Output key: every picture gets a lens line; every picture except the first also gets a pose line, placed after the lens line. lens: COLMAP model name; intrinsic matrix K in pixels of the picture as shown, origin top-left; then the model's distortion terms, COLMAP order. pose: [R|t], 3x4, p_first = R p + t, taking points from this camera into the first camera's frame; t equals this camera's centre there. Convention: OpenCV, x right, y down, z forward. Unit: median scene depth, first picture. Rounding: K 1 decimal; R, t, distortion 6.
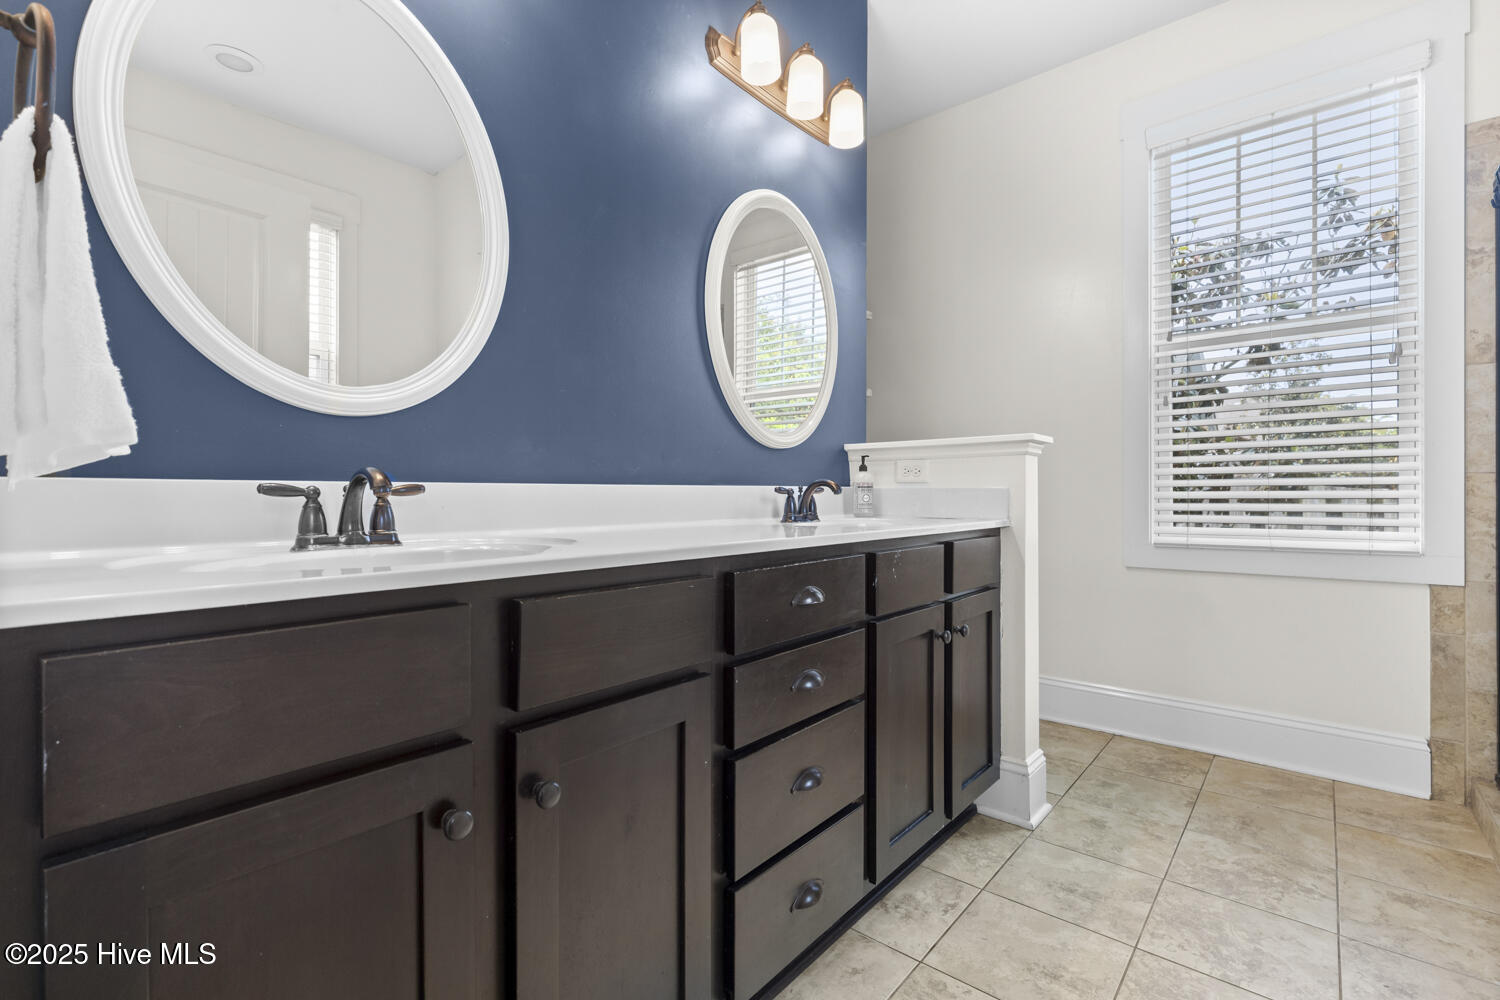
lens RADIAL K [[682.6, 0, 743.5], [0, 682.6, 497.5], [0, 0, 1]] dist [-0.003457, -0.000384]
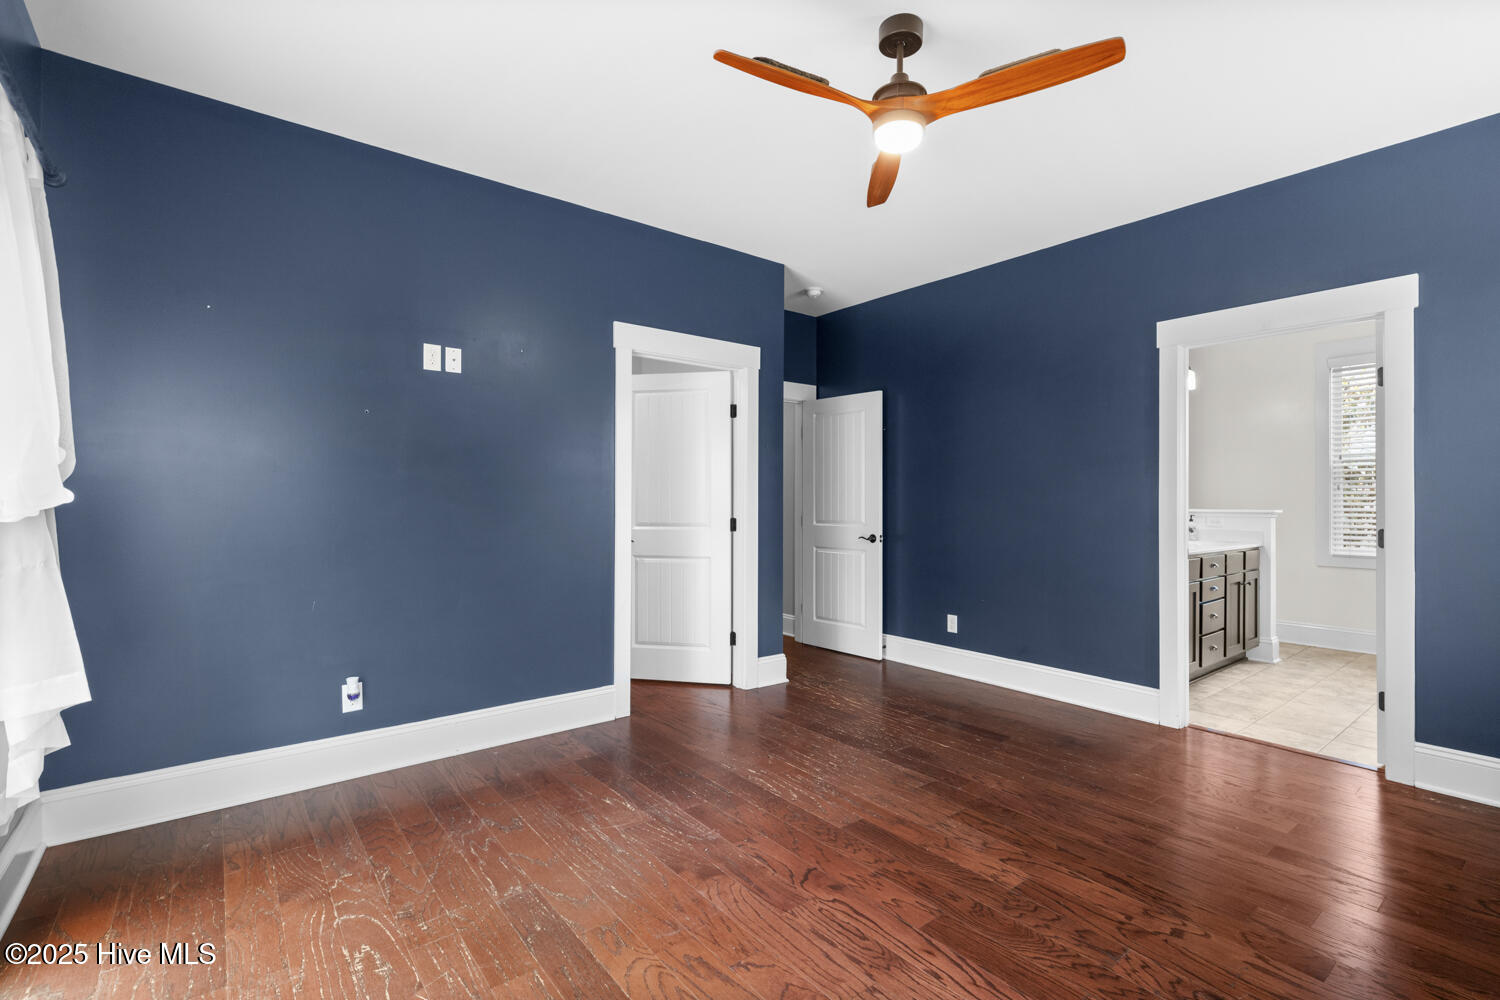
lens RADIAL K [[682.6, 0, 758.1], [0, 682.6, 503.0], [0, 0, 1]] dist [-0.003457, -0.000384]
pose [[0.982222, 0.003769, -0.187686, -0.970767], [-0.005262, 0.999958, -0.007461, -0.087602], [0.187650, 0.008316, 0.982201, -1.821742]]
